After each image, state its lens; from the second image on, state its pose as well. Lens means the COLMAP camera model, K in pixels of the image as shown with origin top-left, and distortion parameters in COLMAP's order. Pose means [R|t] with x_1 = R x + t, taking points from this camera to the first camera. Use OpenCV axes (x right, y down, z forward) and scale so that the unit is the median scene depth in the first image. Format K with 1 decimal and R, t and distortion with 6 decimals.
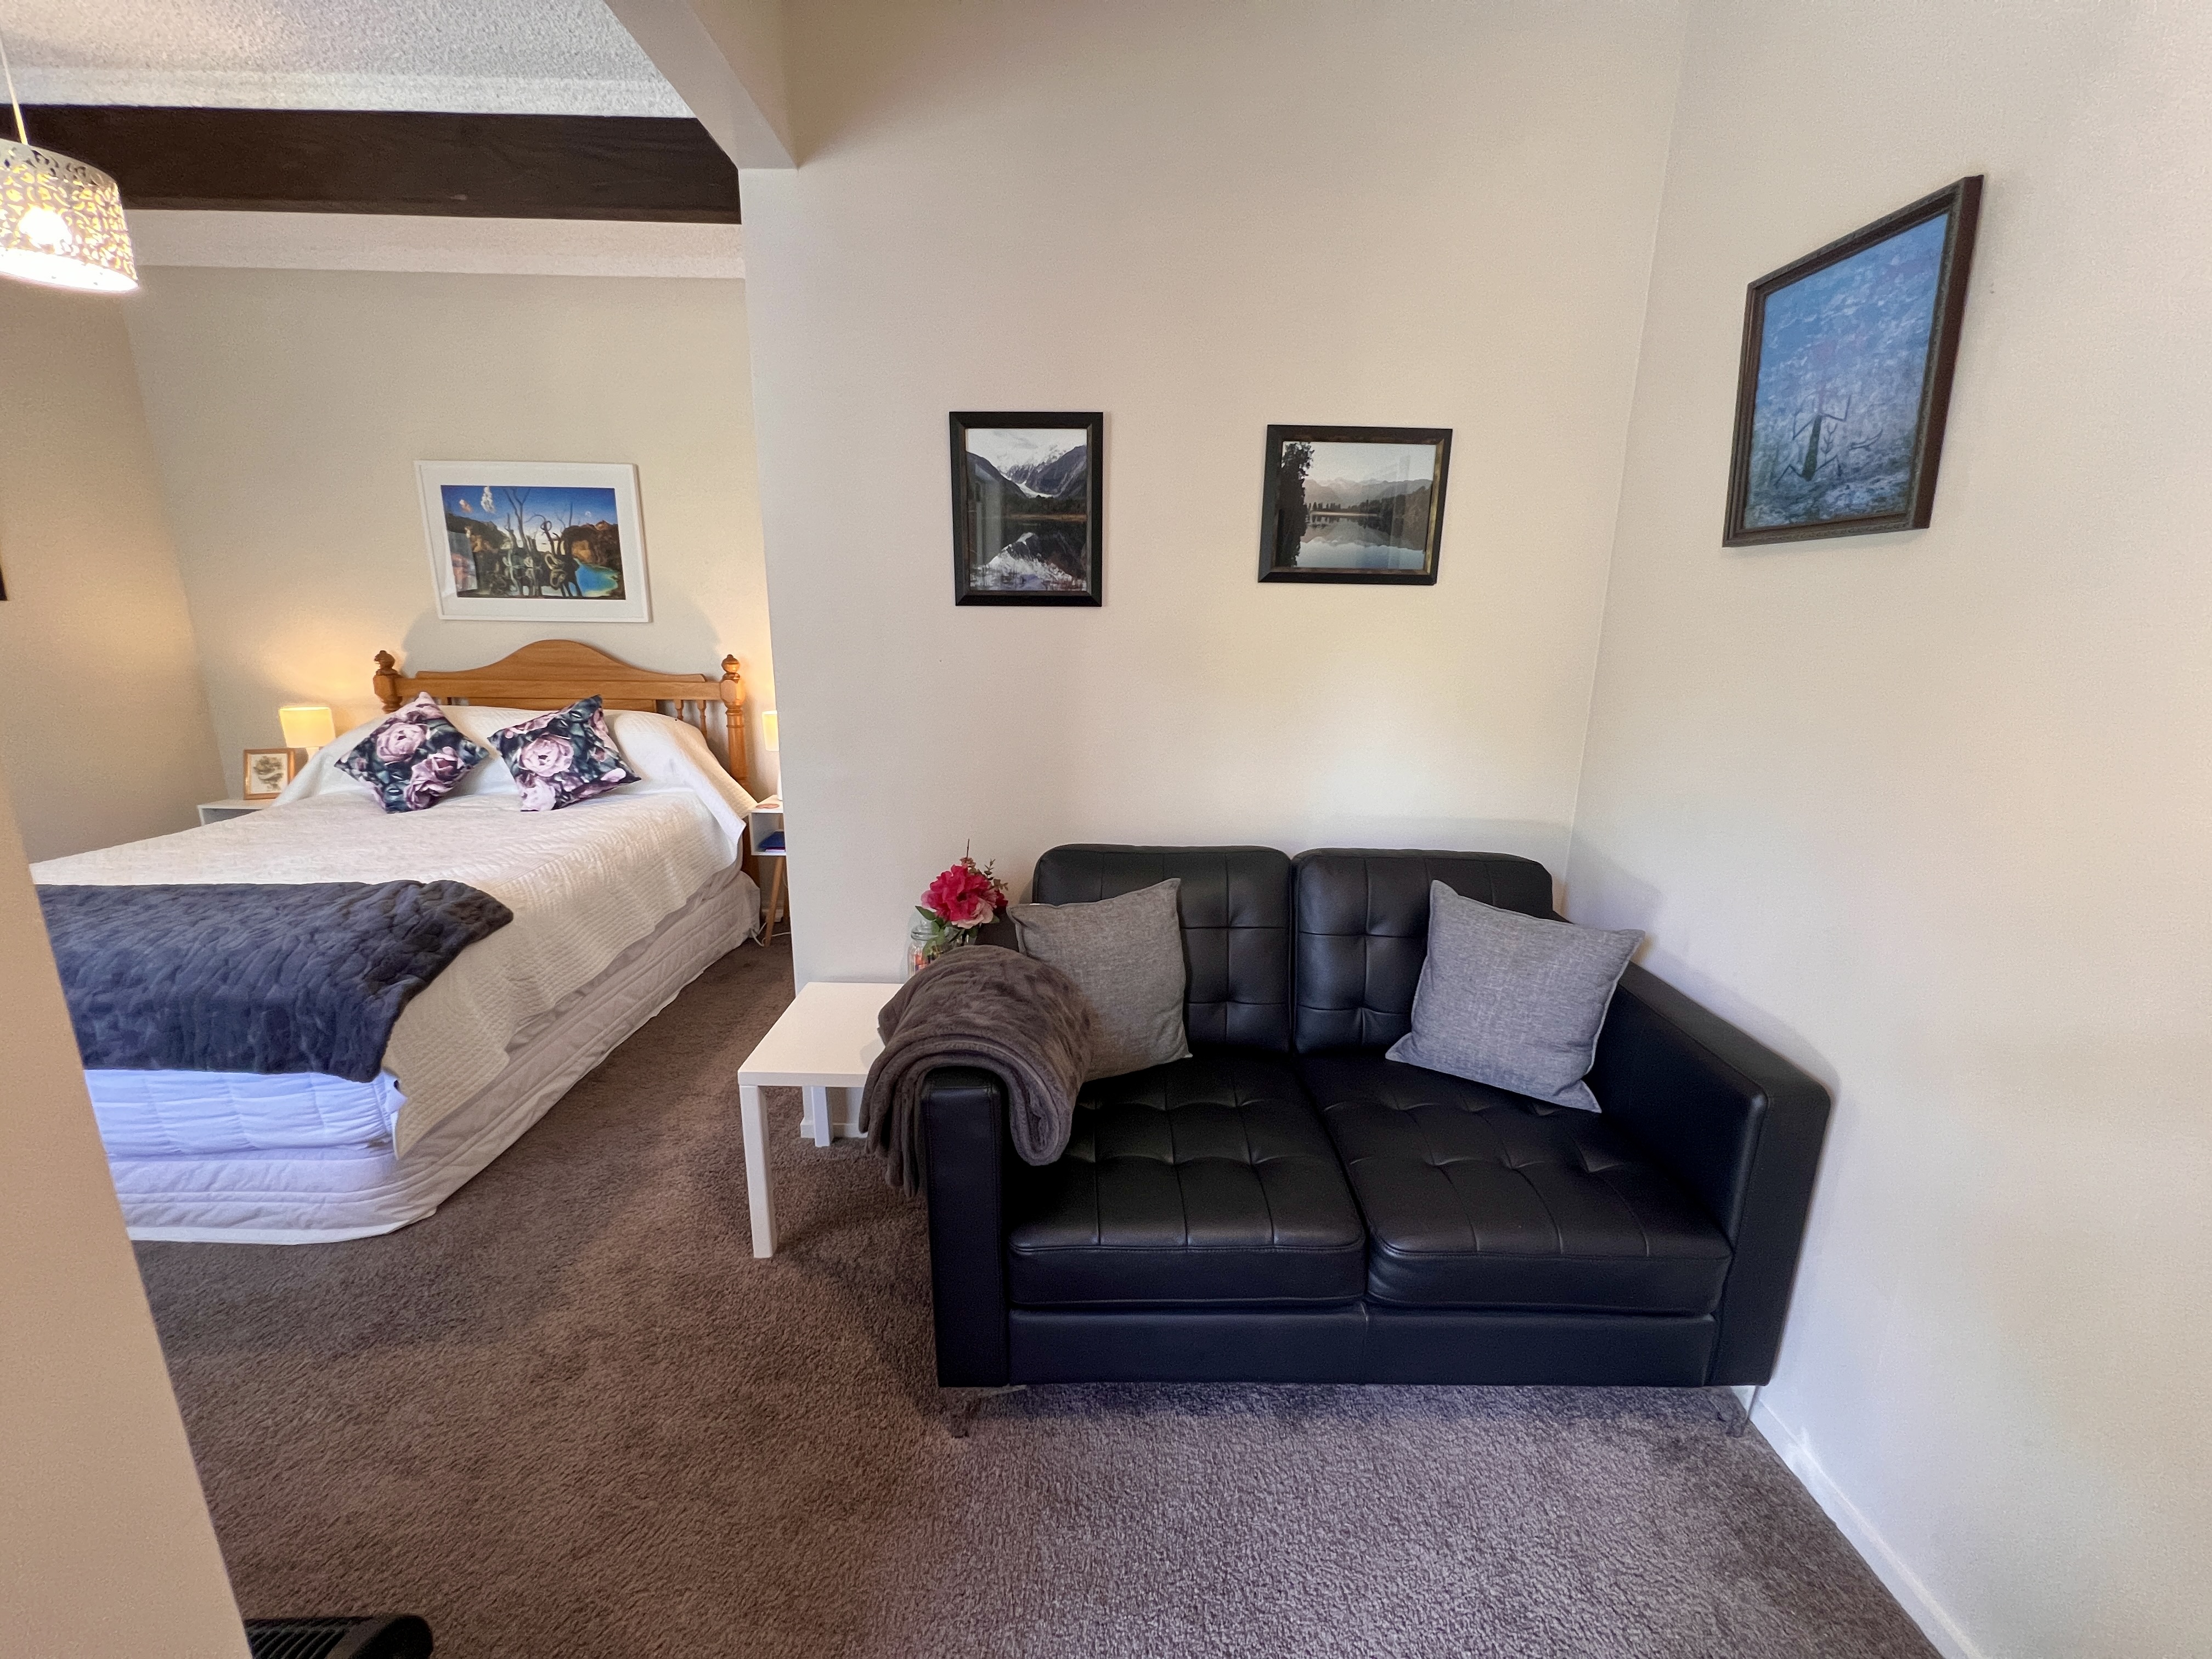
lens RADIAL K [[897.0, 0, 1098.0], [0, 897.0, 830.3], [0, 0, 1]] dist [-0.002352, 0.001313]
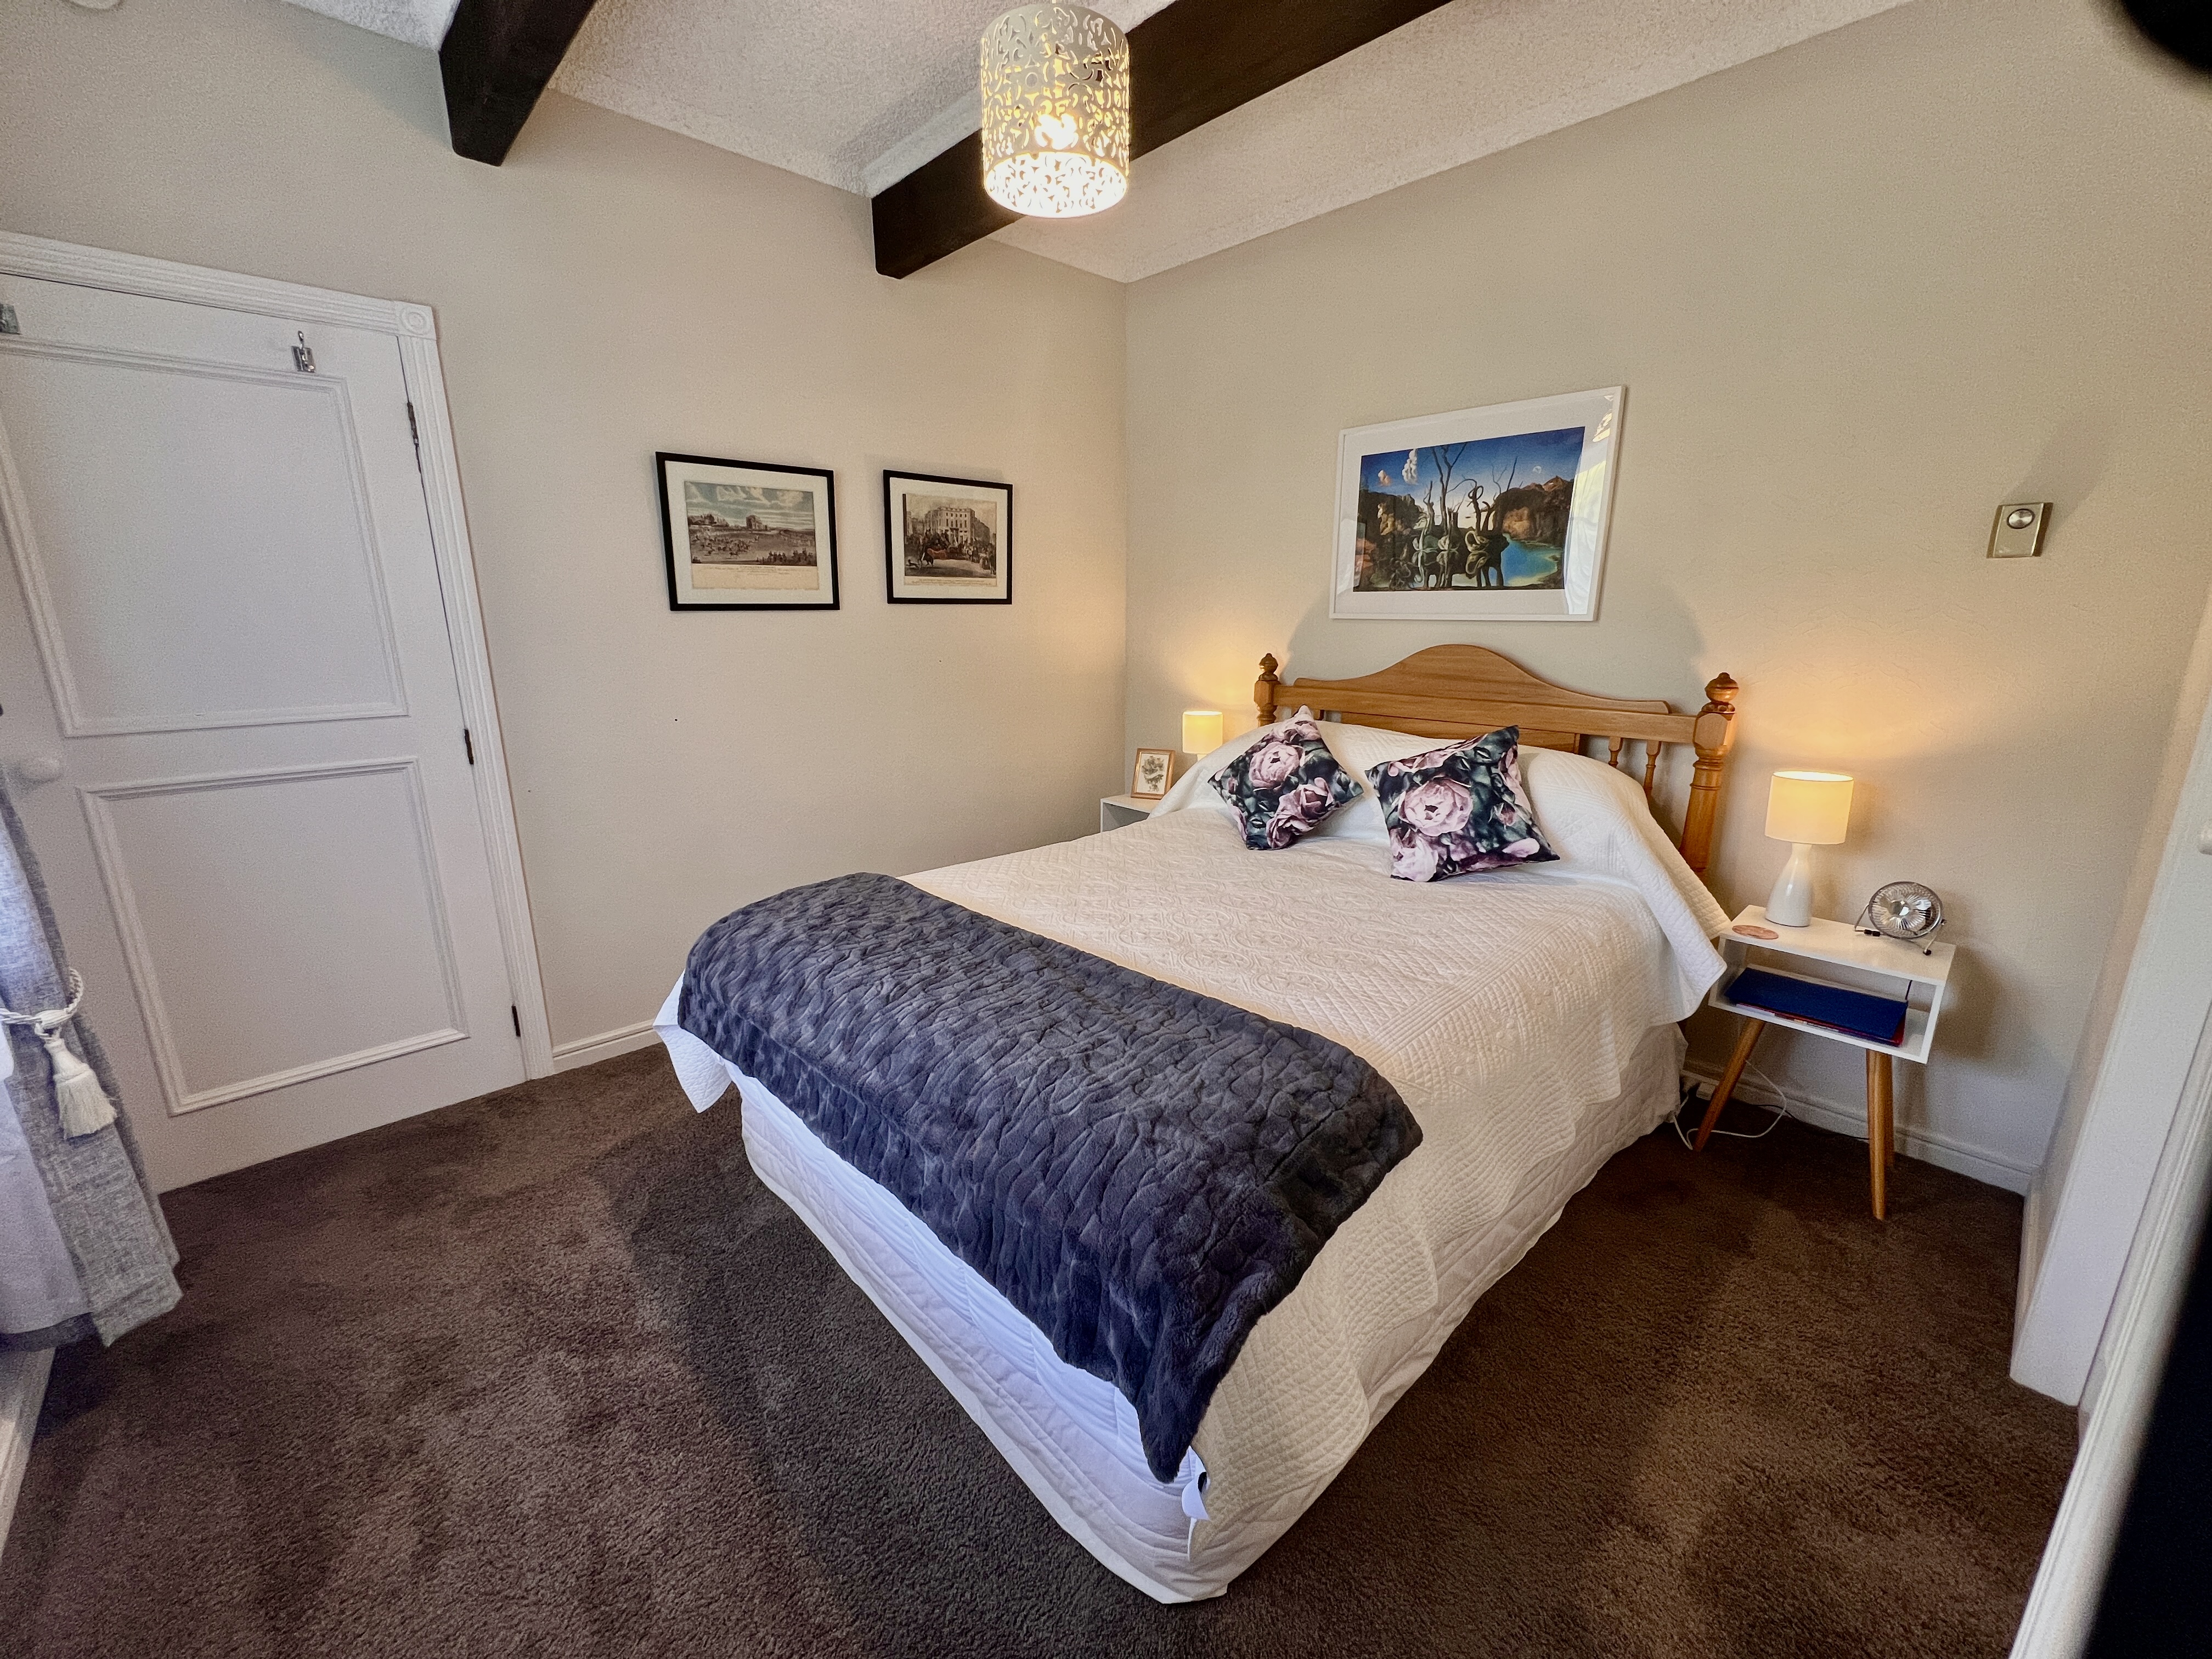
lens RADIAL K [[897.0, 0, 1101.1], [0, 897.0, 830.8], [0, 0, 1]] dist [-0.002352, 0.001313]
pose [[0.685665, 0.164956, -0.708980, -0.279040], [-0.159765, 0.984339, 0.074511, -0.073687], [0.710168, 0.062181, 0.701281, 0.295920]]
